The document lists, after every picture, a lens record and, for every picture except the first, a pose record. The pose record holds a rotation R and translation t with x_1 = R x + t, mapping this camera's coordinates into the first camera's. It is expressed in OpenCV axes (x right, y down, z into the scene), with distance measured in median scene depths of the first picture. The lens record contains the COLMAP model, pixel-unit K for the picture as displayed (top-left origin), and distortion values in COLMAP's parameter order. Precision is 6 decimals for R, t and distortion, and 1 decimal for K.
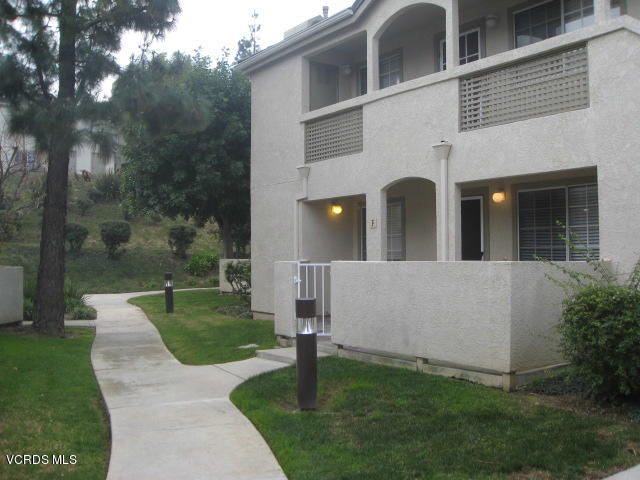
lens RADIAL K [[656.1, 0, 325.0], [0, 656.1, 233.9], [0, 0, 1]] dist [-0.100115, 0.000000]
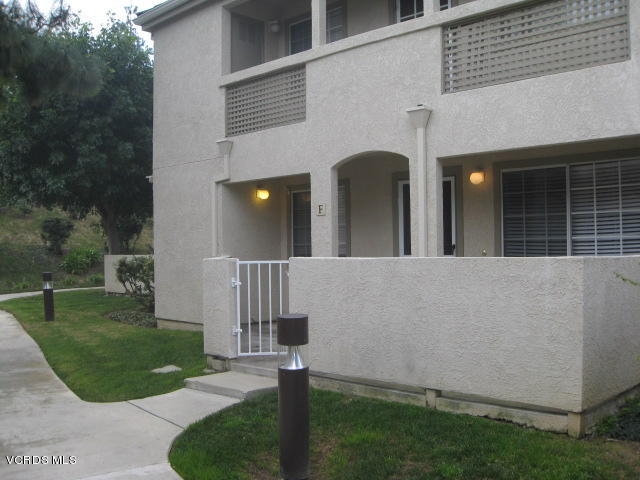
lens RADIAL K [[656.1, 0, 317.8], [0, 656.1, 246.4], [0, 0, 1]] dist [-0.100115, 0.000000]
pose [[0.984149, -0.006095, 0.177239, -0.079084], [0.001192, 0.999614, 0.027757, 0.007026], [-0.177340, -0.027105, 0.983776, 0.226886]]
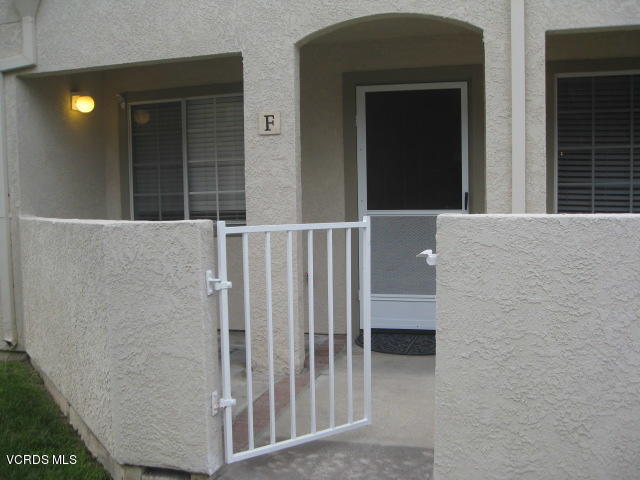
lens RADIAL K [[656.1, 0, 316.8], [0, 656.1, 246.7], [0, 0, 1]] dist [-0.100115, 0.000000]
pose [[0.778596, -0.052034, 0.625364, -0.182354], [-0.007059, 0.995767, 0.091643, 0.025334], [-0.627486, -0.075768, 0.774933, 0.707942]]
